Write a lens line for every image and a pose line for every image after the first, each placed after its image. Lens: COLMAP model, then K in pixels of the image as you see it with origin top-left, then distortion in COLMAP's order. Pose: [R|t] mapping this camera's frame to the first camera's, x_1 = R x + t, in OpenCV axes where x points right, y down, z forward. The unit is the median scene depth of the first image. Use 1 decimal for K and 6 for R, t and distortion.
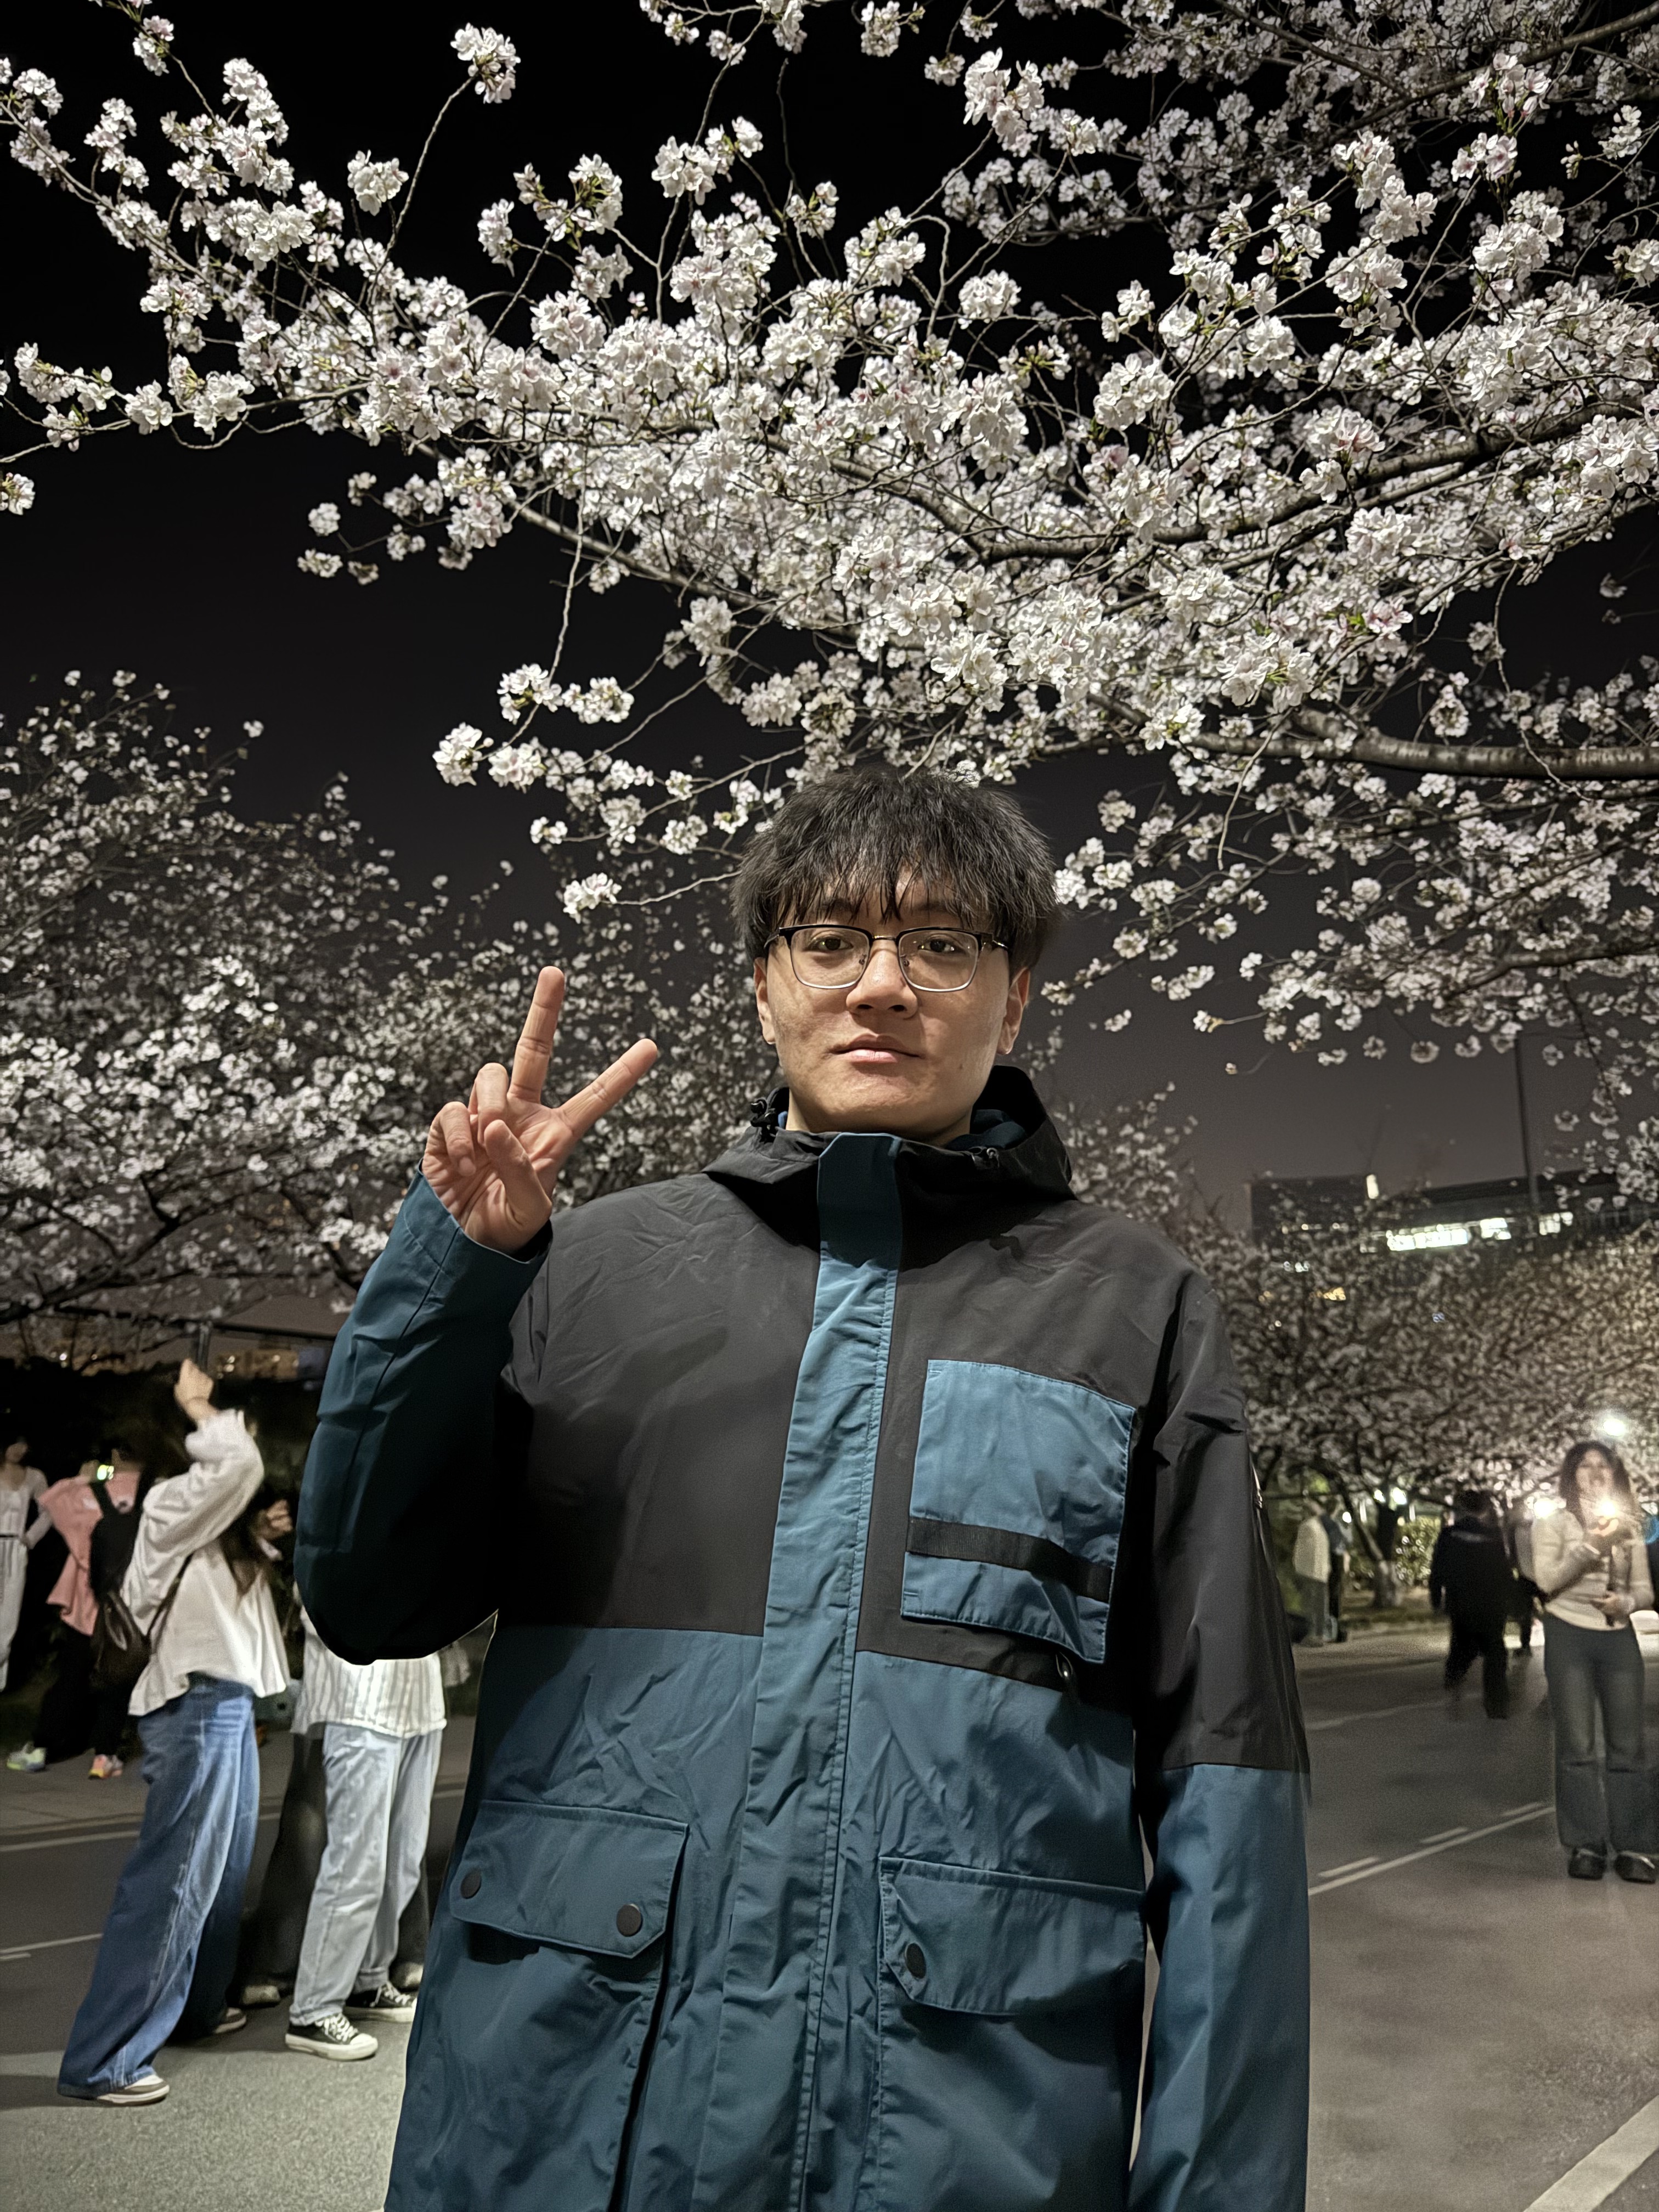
lens RADIAL K [[1505.2, 0, 829.5], [0, 1505.2, 1106.0], [0, 0, 1]] dist [0.030349, -0.051656]
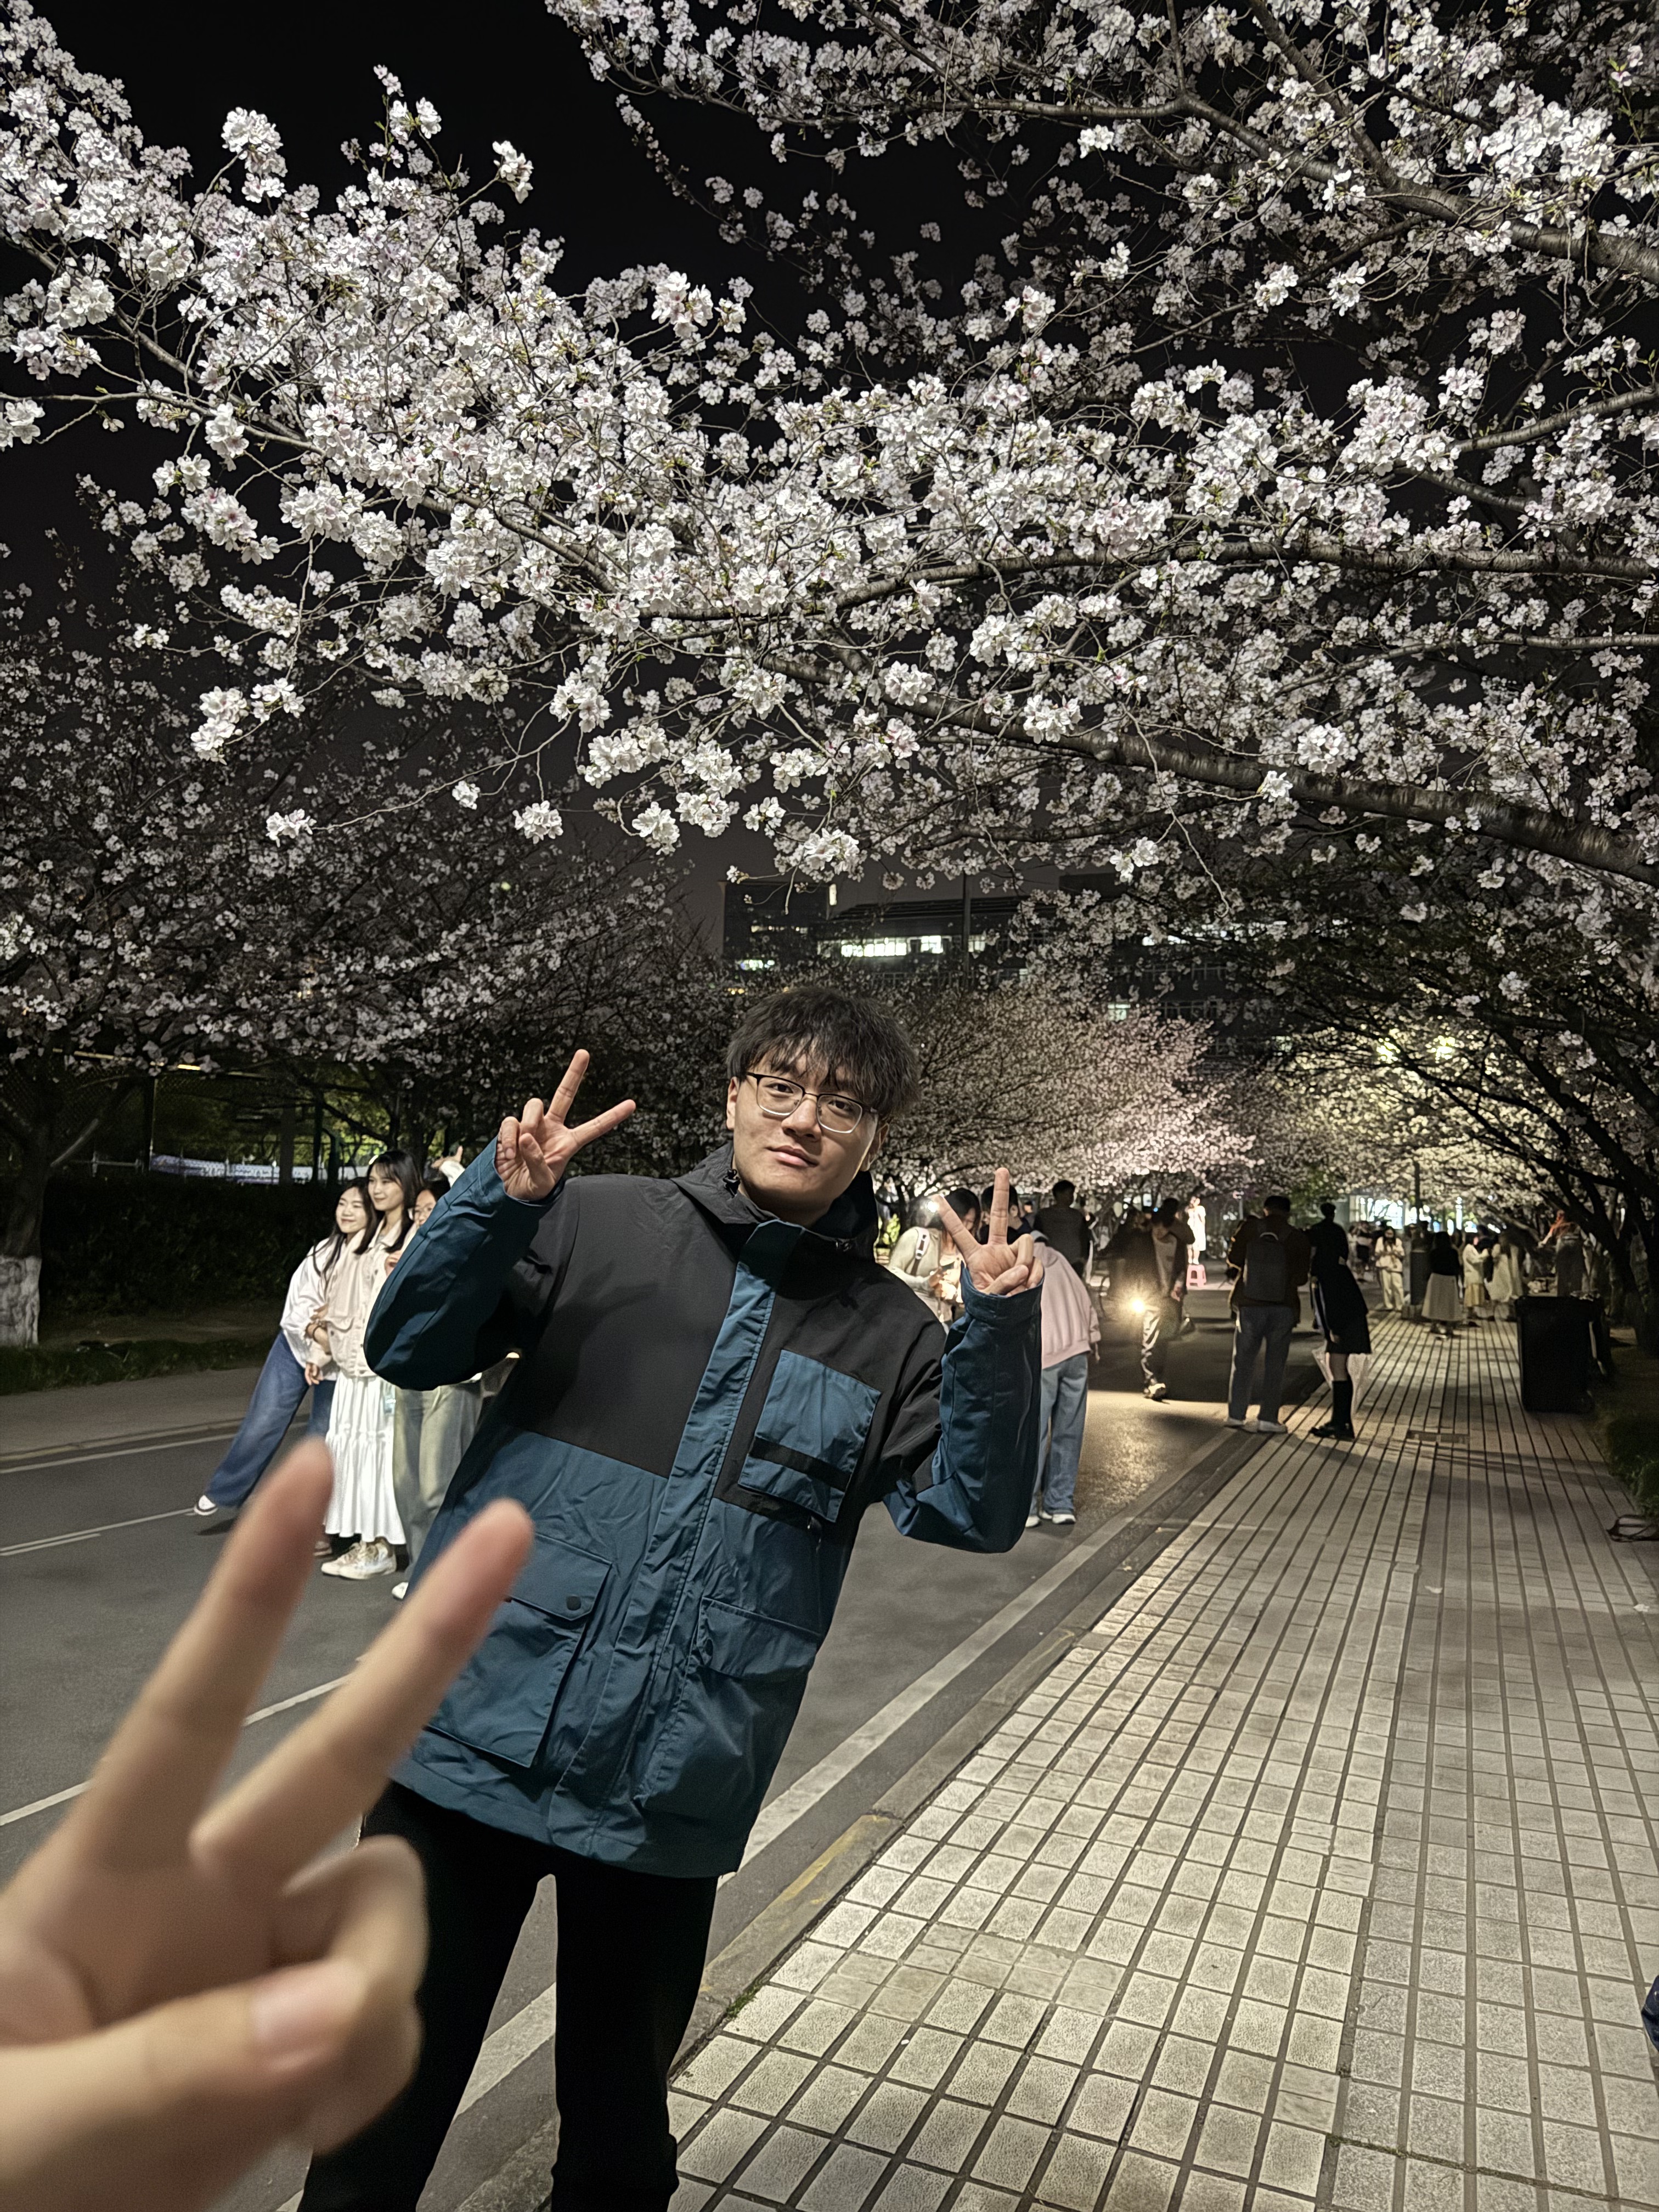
lens RADIAL K [[1505.2, 0, 829.5], [0, 1505.2, 1106.0], [0, 0, 1]] dist [0.030349, -0.051656]
pose [[0.938497, 0.026597, 0.344261, -0.096355], [-0.100507, 0.974898, 0.198676, -0.120883], [-0.330335, -0.221058, 0.917612, -0.200657]]
